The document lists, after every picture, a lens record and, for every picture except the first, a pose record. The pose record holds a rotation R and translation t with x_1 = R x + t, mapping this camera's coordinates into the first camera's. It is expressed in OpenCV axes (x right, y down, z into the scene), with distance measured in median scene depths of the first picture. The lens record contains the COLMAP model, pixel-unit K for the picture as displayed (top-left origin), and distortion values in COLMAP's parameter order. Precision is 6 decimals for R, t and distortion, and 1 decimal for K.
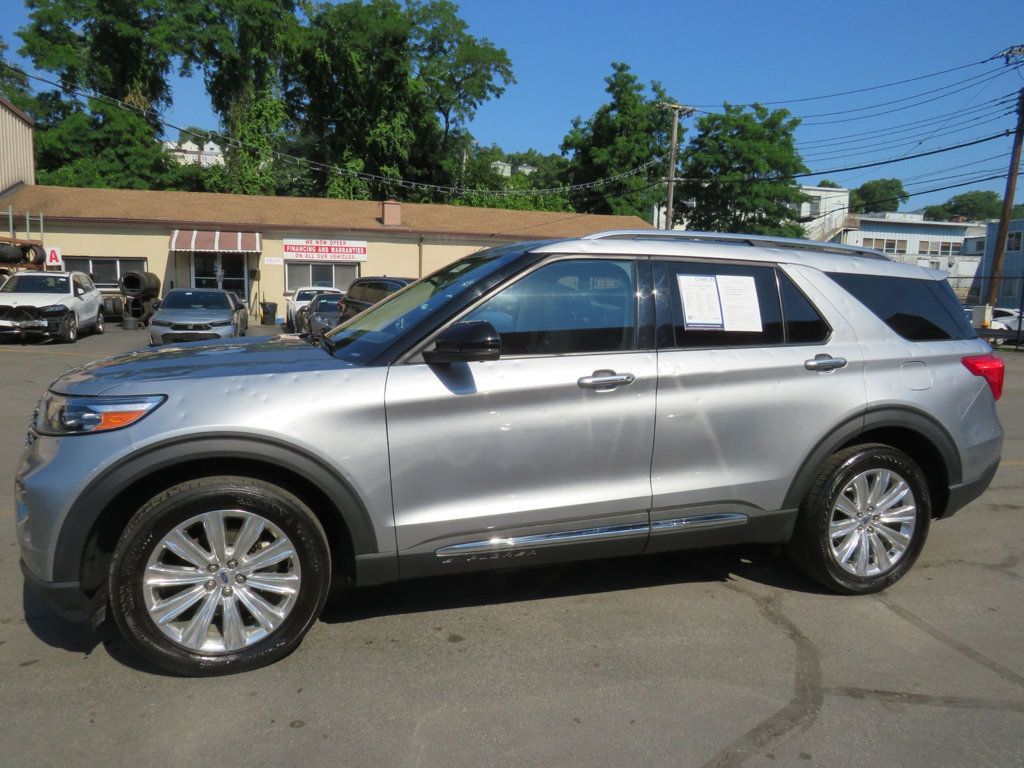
lens RADIAL K [[738.2, 0, 486.8], [0, 738.2, 390.6], [0, 0, 1]] dist [-0.029409, -0.002621]
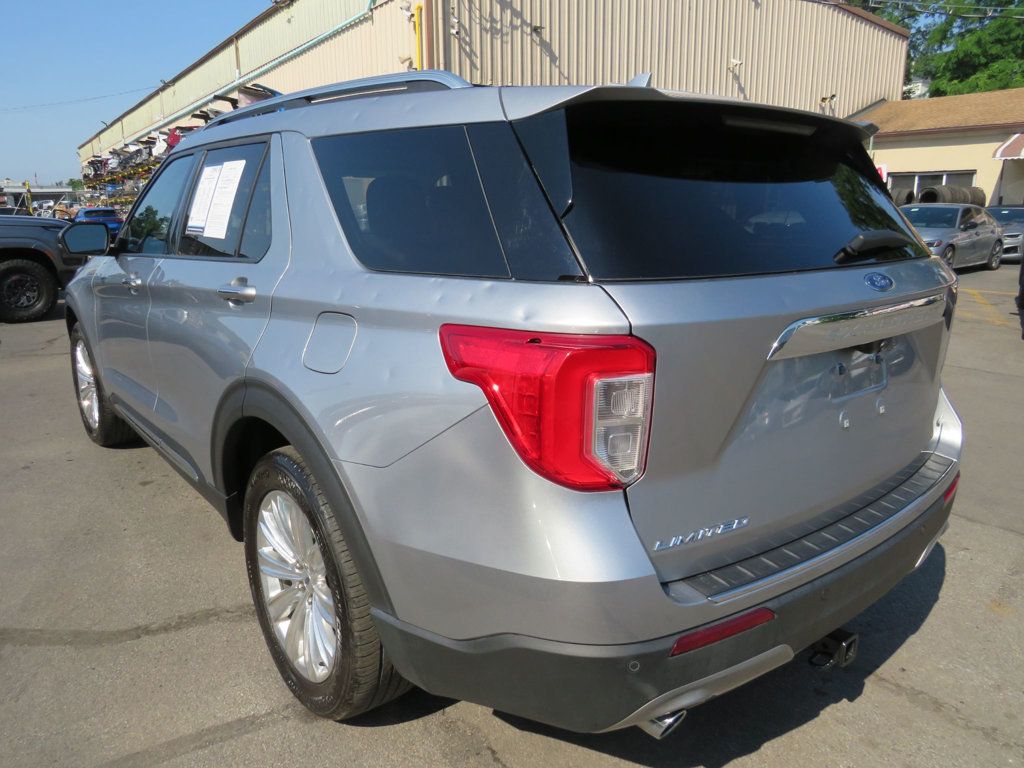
lens RADIAL K [[738.2, 0, 486.8], [0, 738.2, 390.6], [0, 0, 1]] dist [-0.029409, -0.002621]
pose [[0.346031, 0.206819, -0.915144, 0.178891], [-0.110858, 0.977581, 0.179012, -0.014559], [0.931651, 0.039508, 0.361201, 0.154711]]
